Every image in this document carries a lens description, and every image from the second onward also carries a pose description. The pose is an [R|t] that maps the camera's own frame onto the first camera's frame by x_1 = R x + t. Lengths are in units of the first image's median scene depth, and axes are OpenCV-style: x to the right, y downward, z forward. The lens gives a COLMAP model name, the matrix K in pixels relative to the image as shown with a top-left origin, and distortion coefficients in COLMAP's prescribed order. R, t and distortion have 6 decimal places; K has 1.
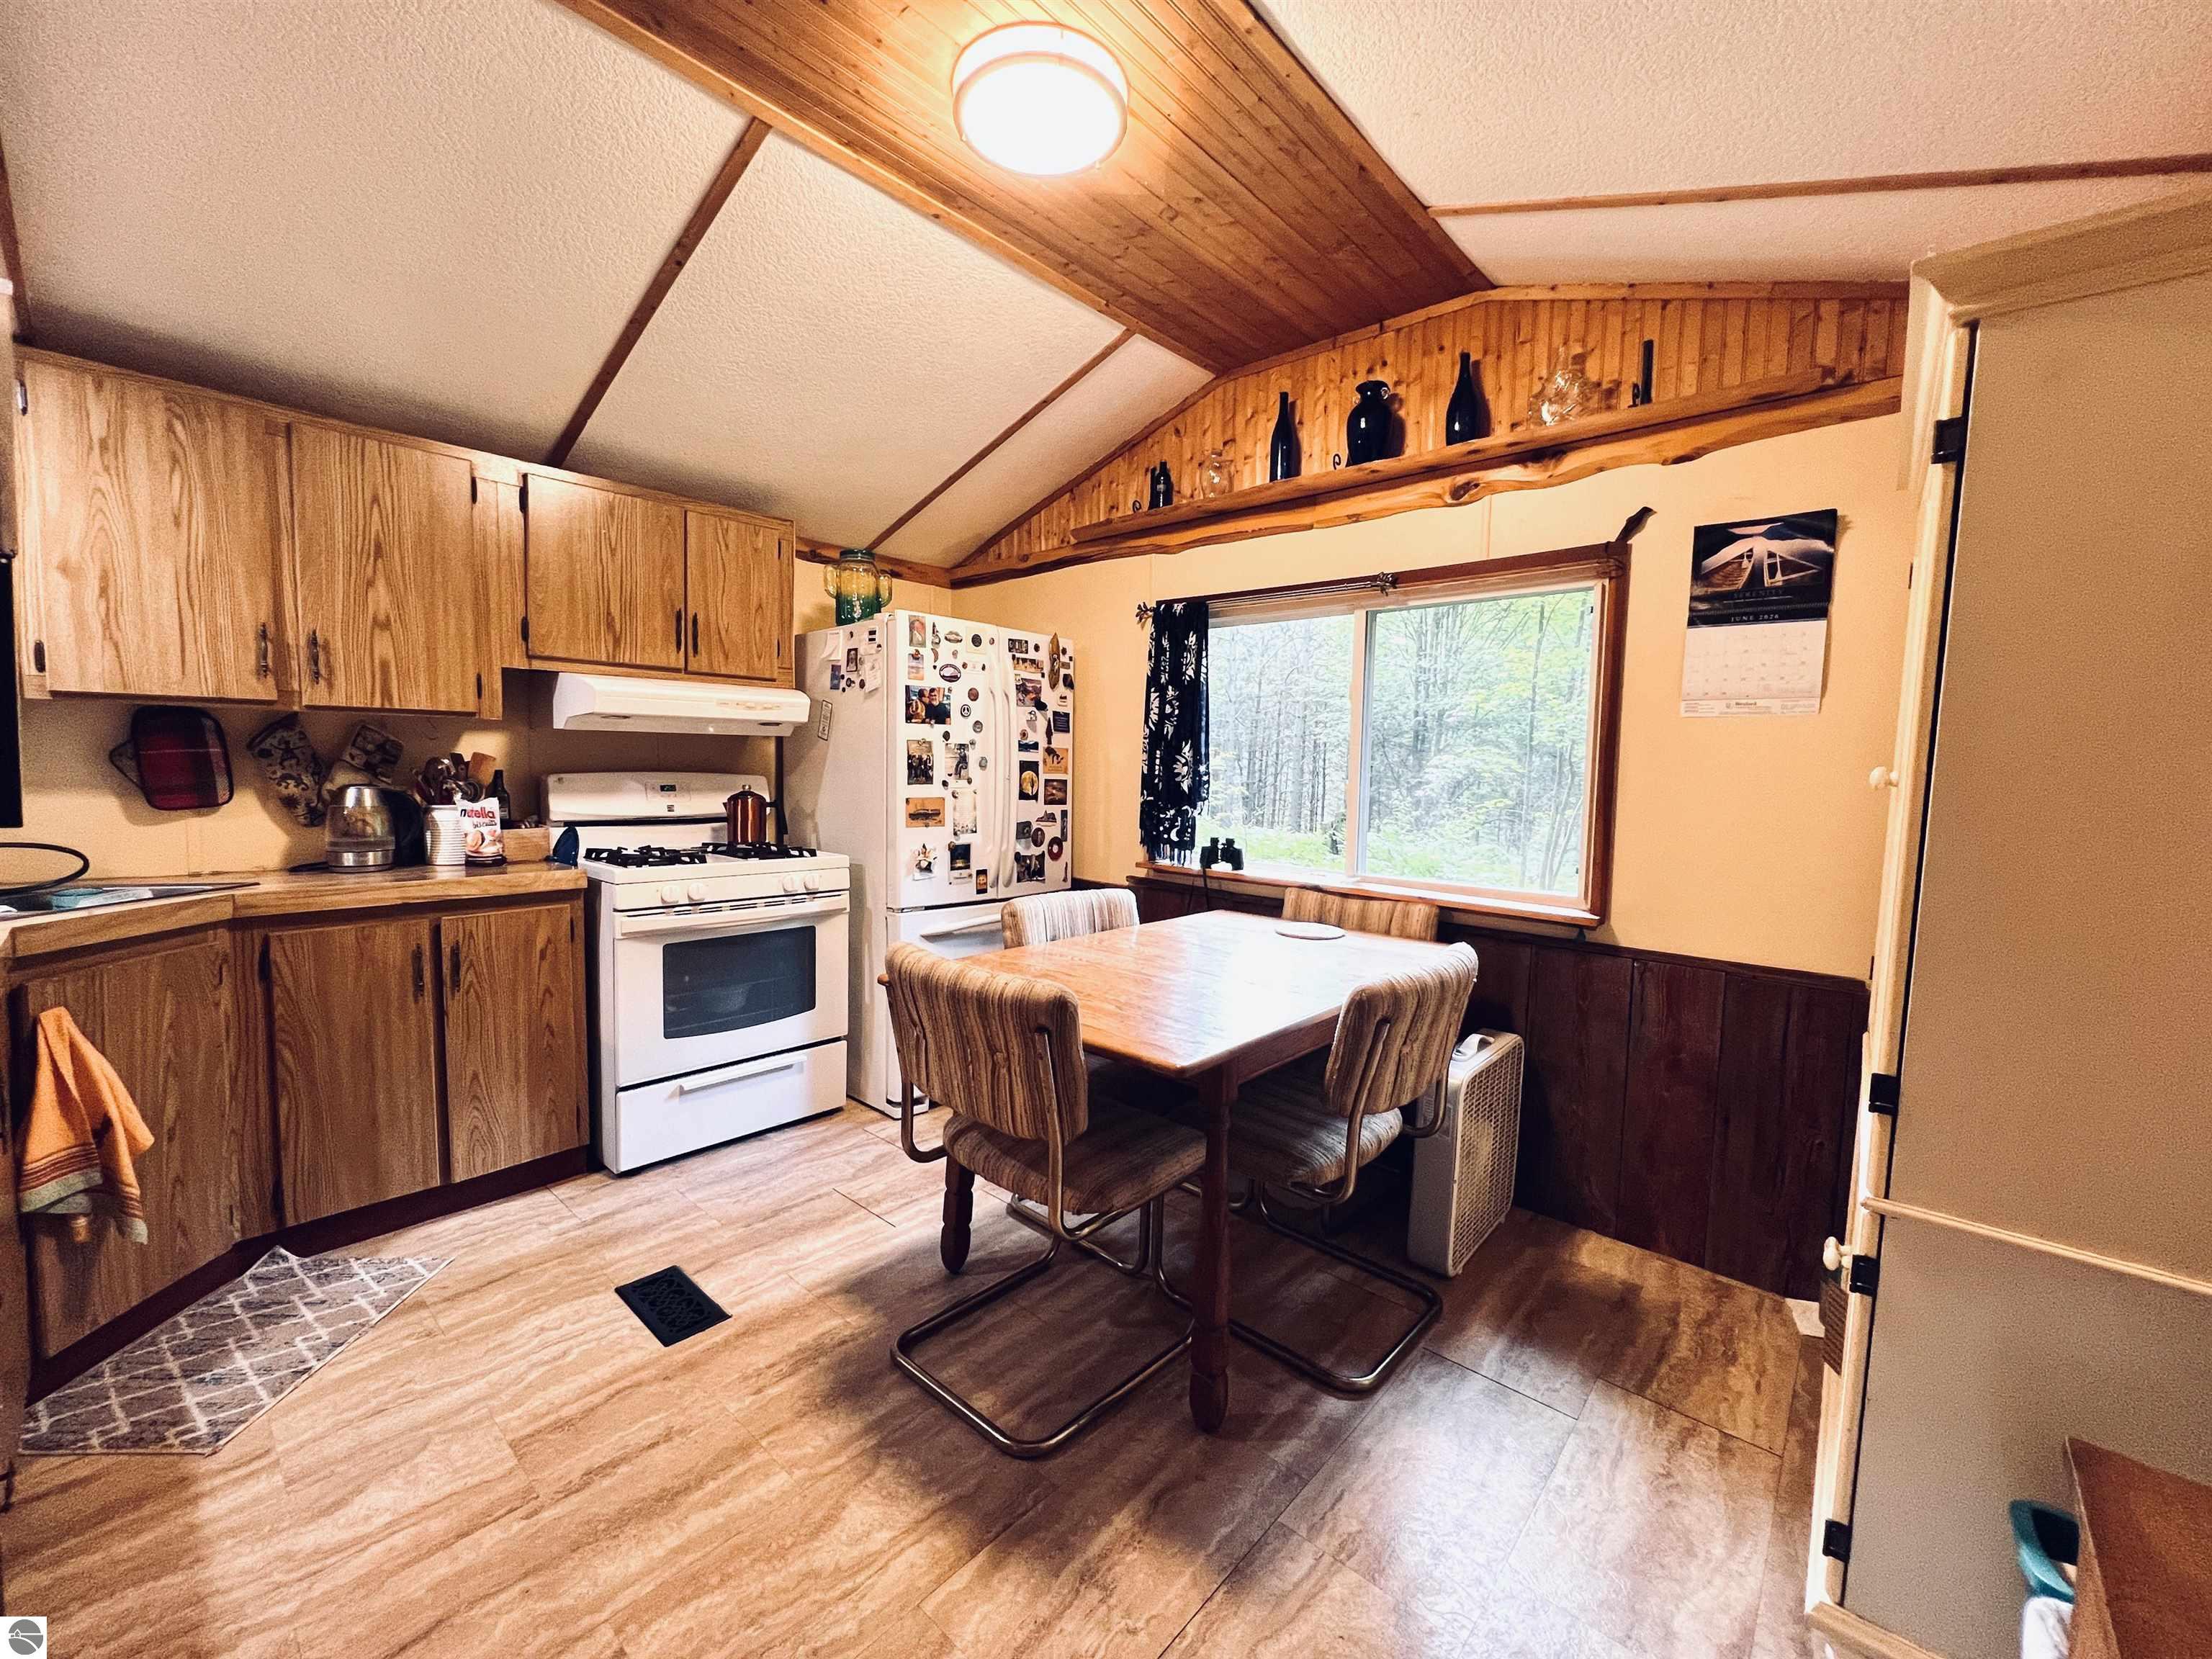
lens RADIAL K [[887.1, 0, 1102.7], [0, 887.1, 827.2], [0, 0, 1]] dist [-0.004184, 0.000264]
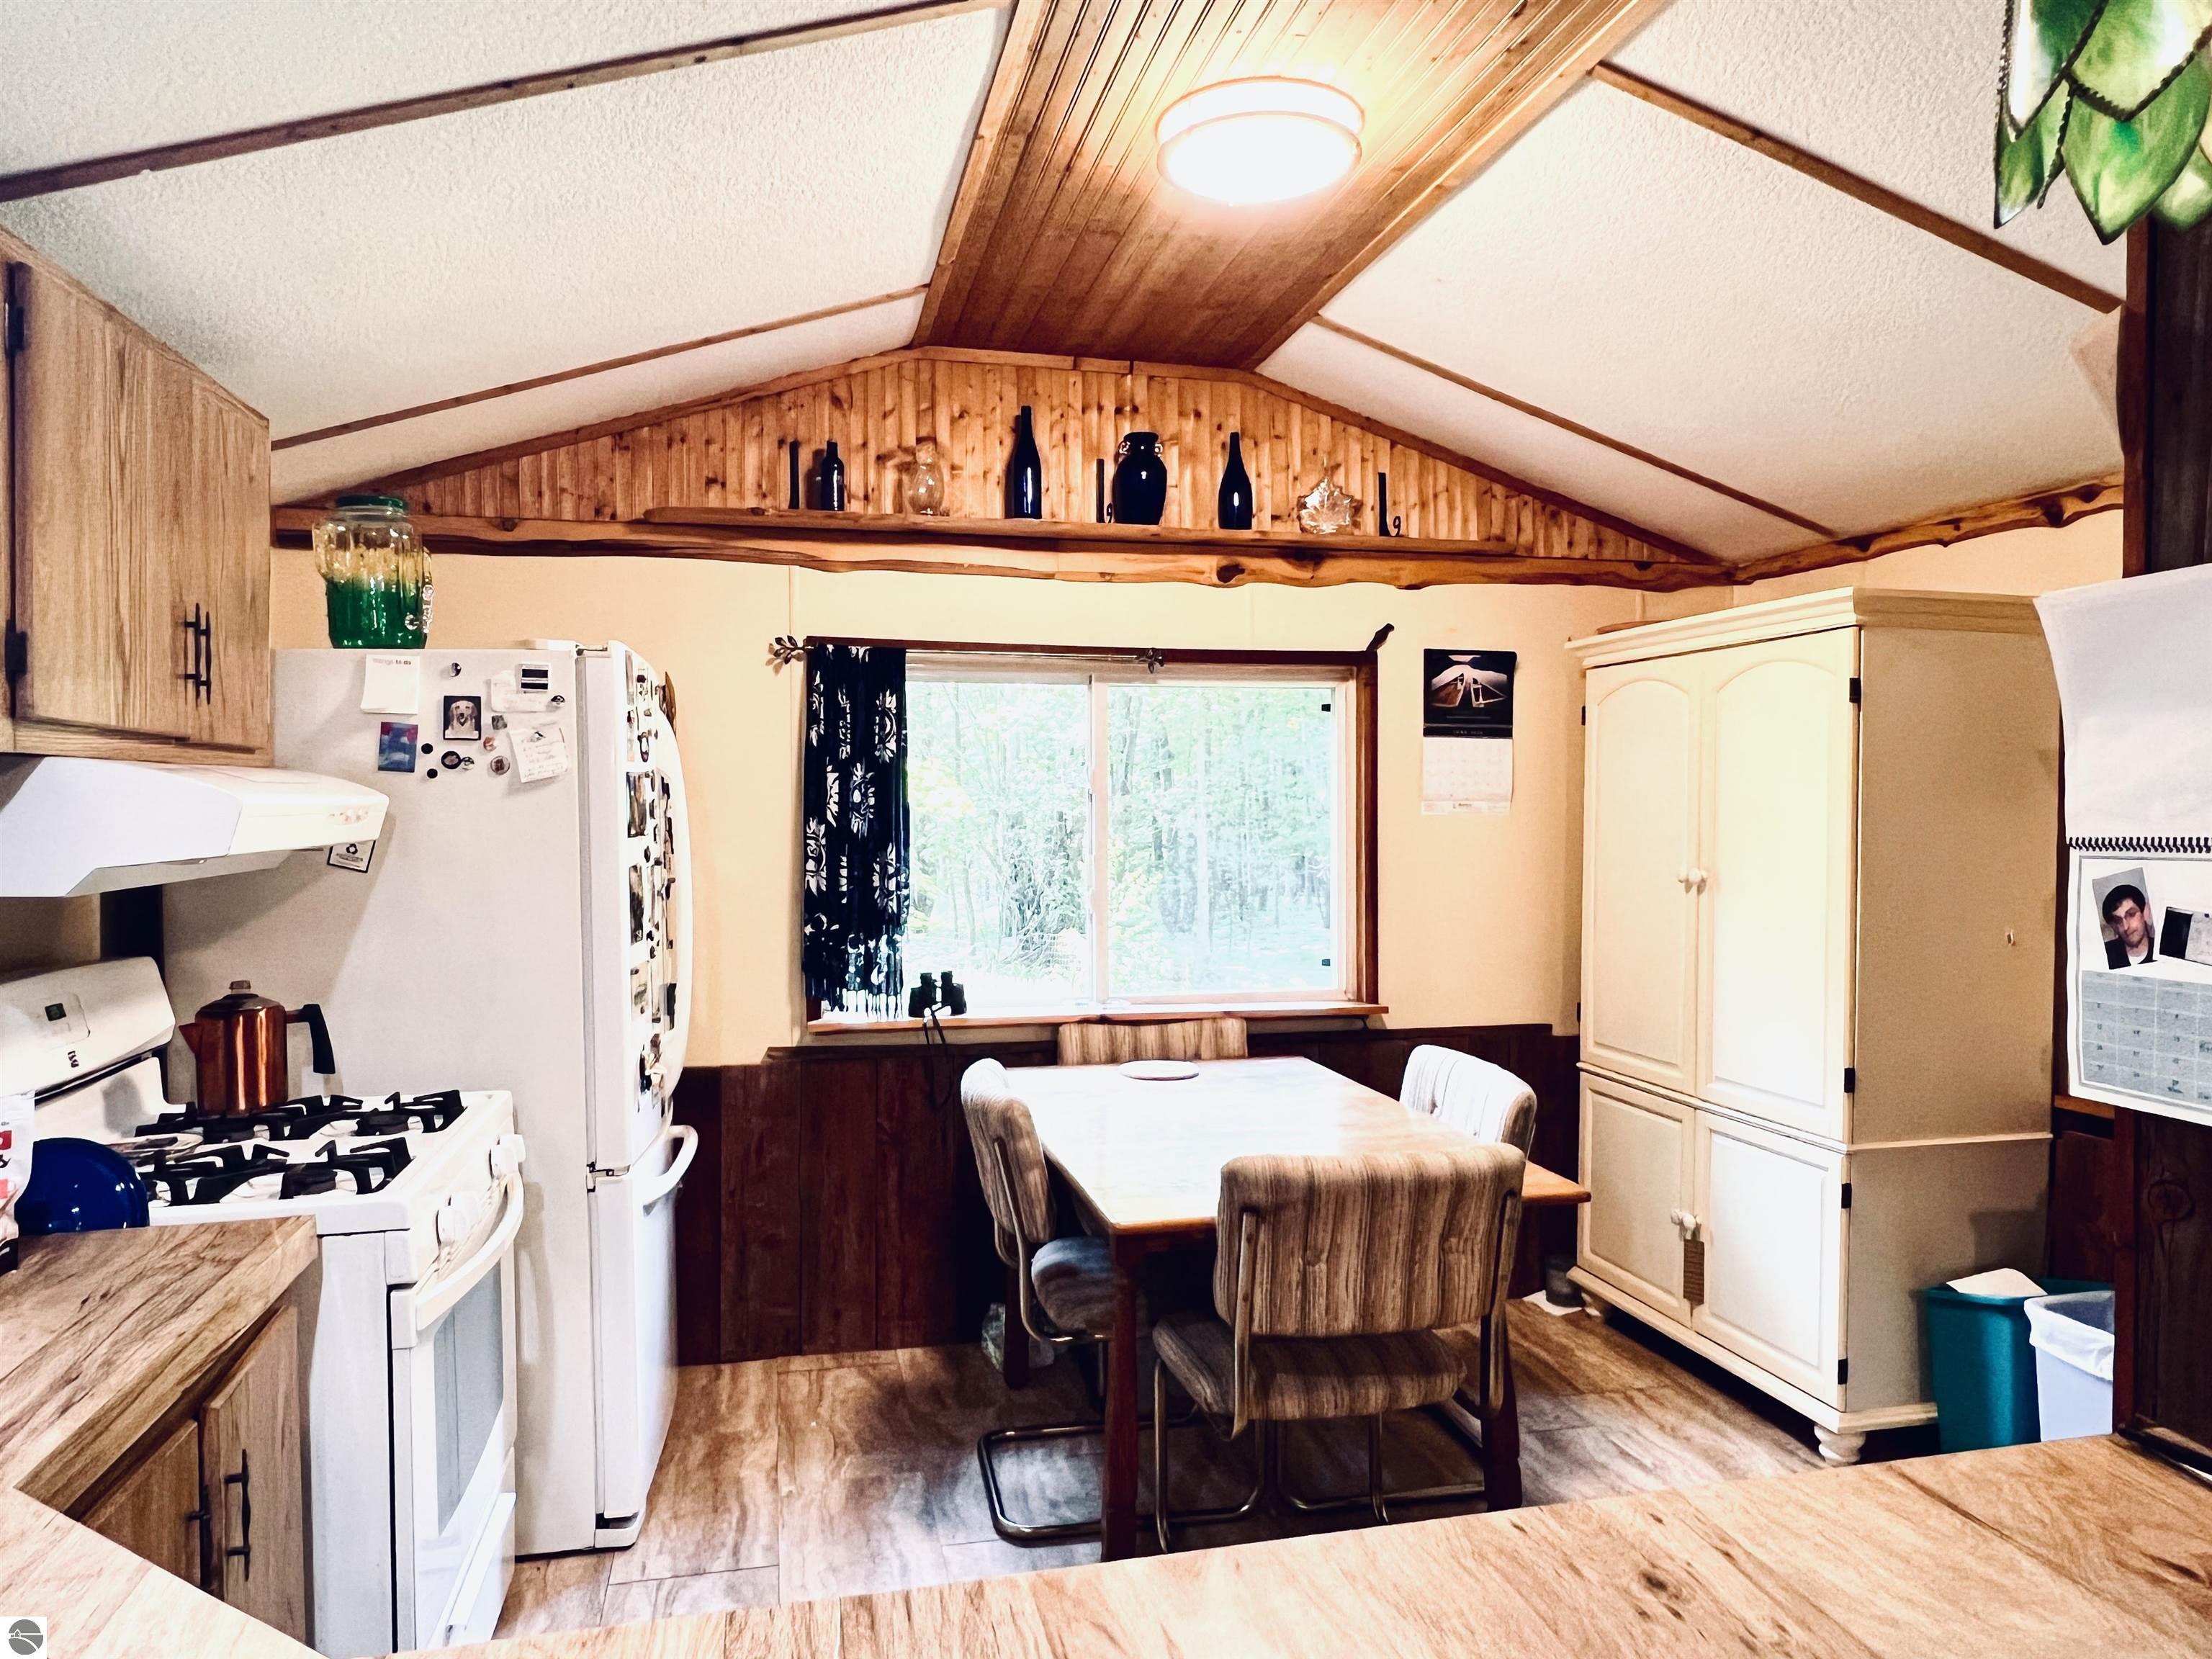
lens RADIAL K [[1414.3, 0, 1091.4], [0, 1414.3, 837.4], [0, 0, 1]] dist [-0.005966, -0.000576]
pose [[0.582070, -0.041913, 0.812058, -0.828880], [0.072895, 0.997339, -0.000774, -0.100498], [-0.809865, 0.059645, 0.583576, 0.239416]]
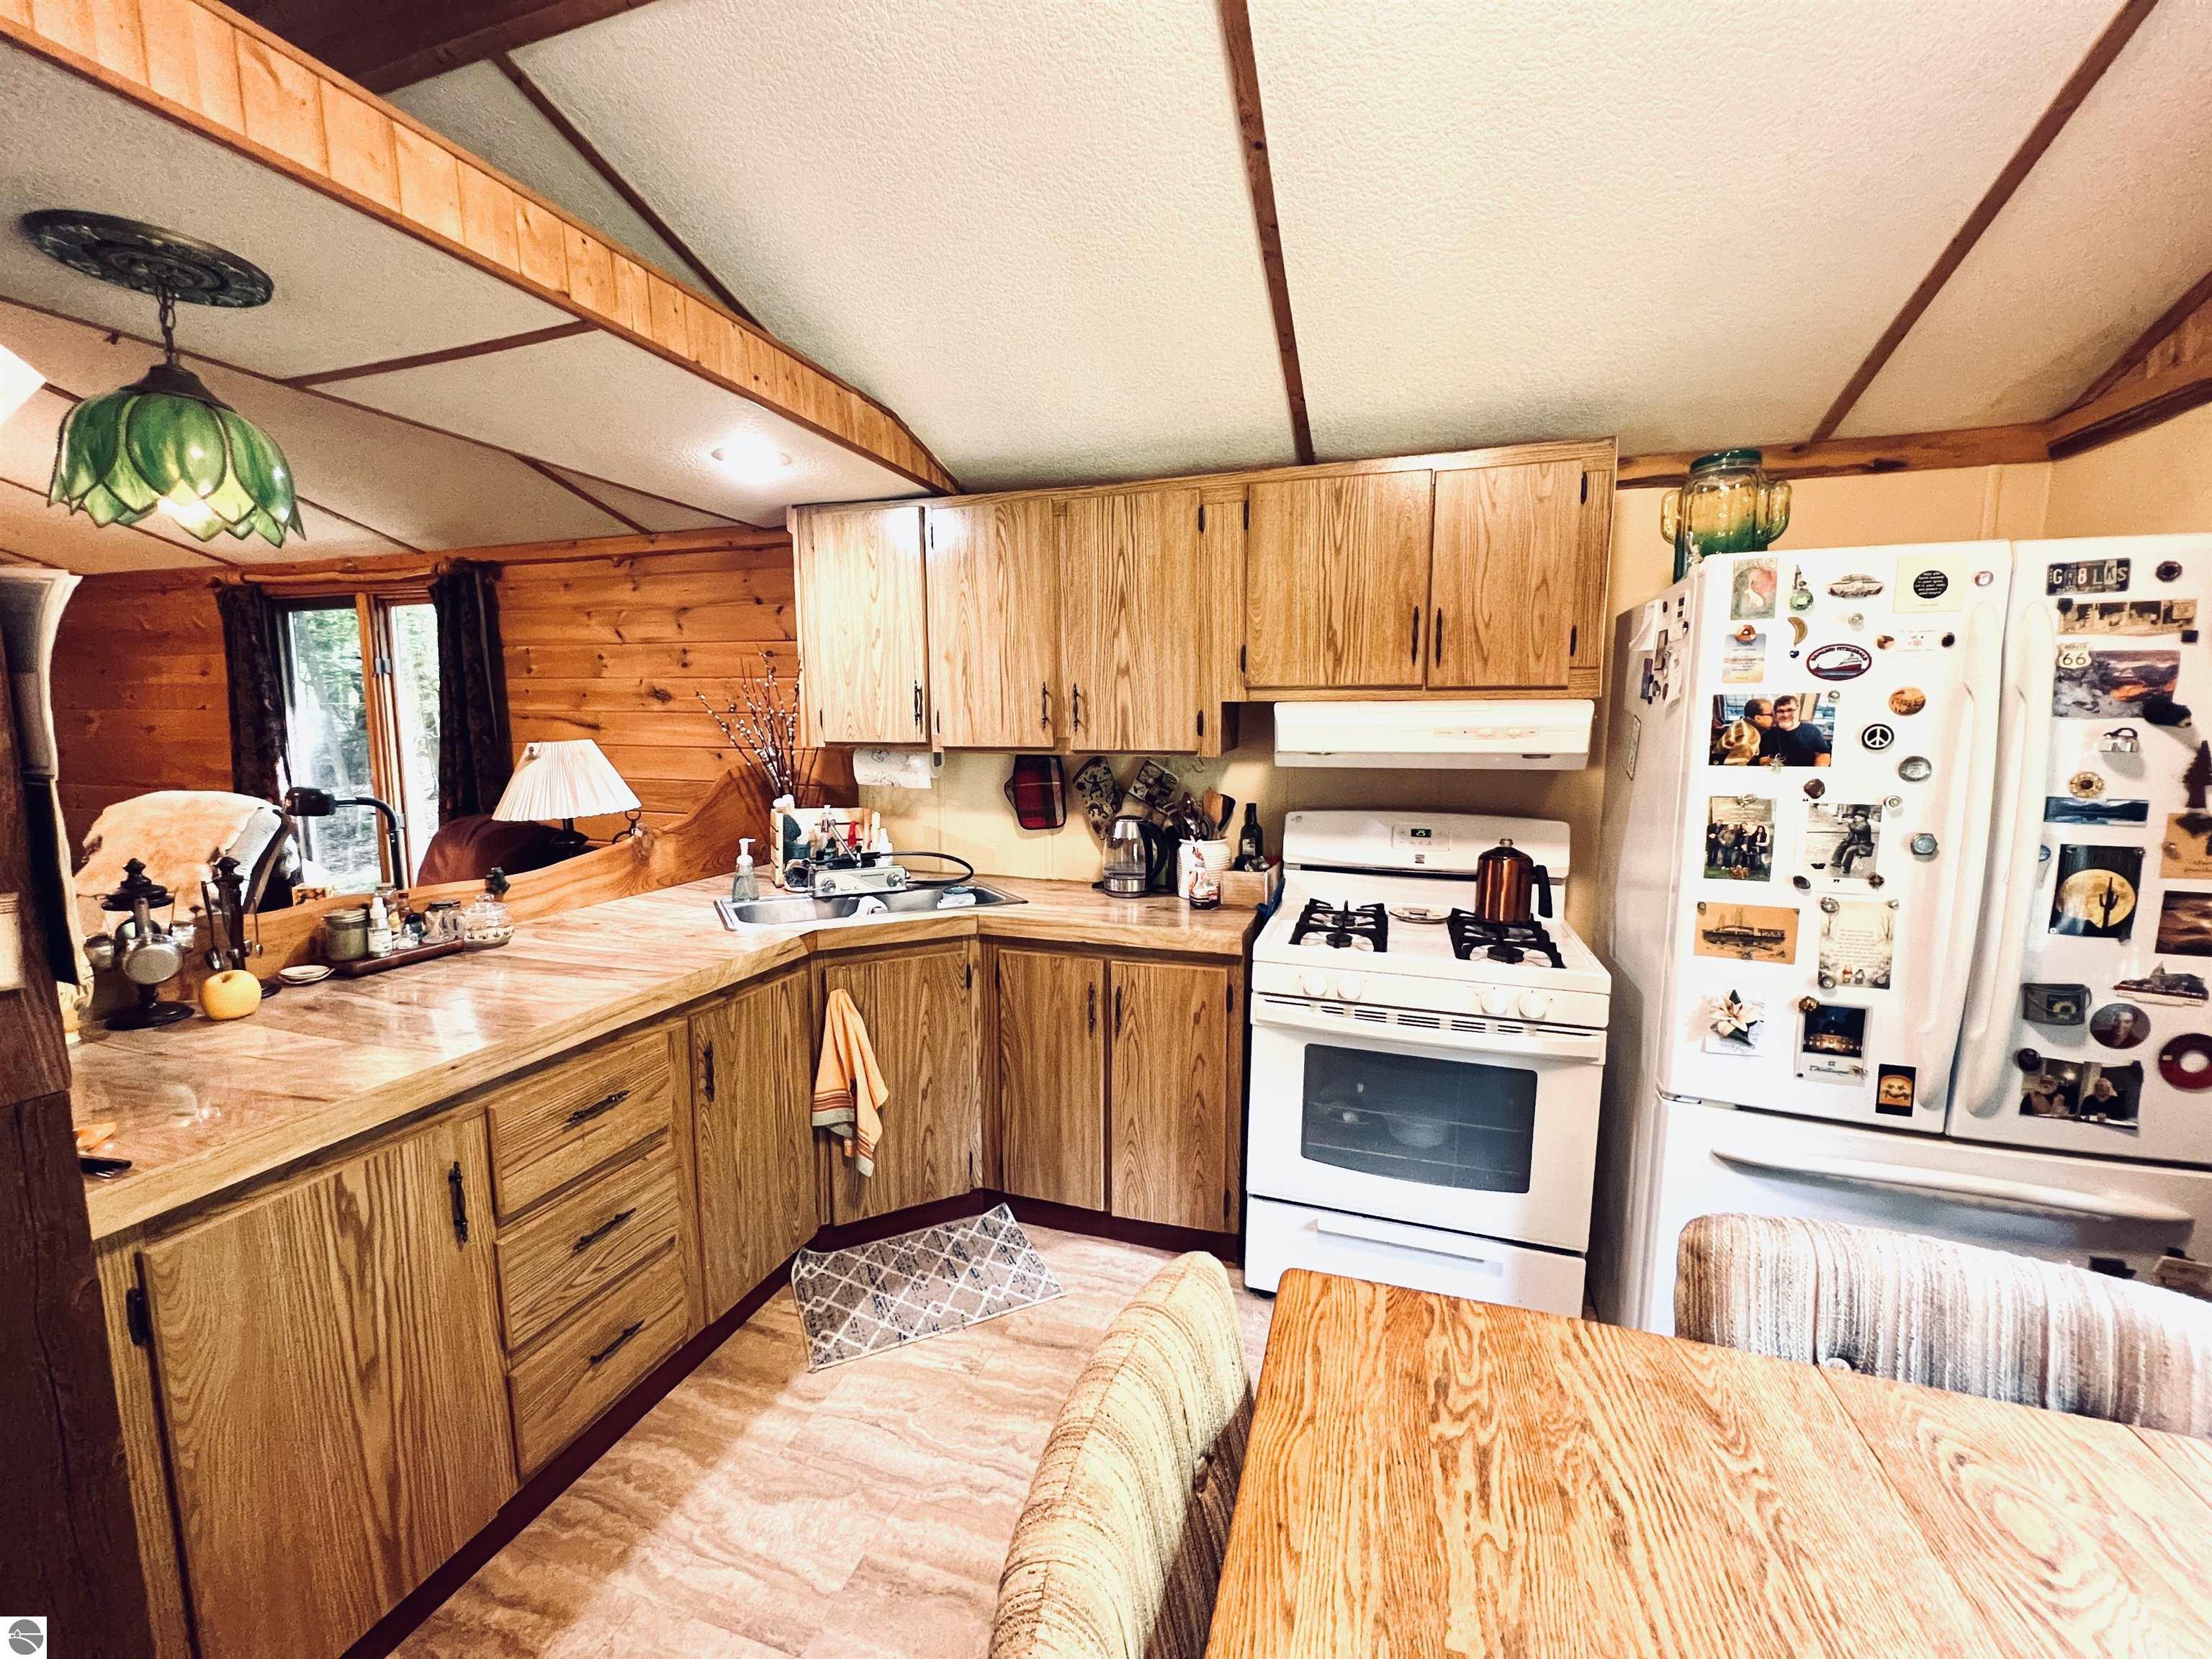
lens RADIAL K [[887.1, 0, 1102.0], [0, 887.1, 826.2], [0, 0, 1]] dist [-0.004184, 0.000264]
pose [[0.395502, 0.095101, -0.913528, 0.134367], [-0.057677, 0.995233, 0.078636, -0.107243], [0.916652, 0.021589, 0.399102, 0.471648]]
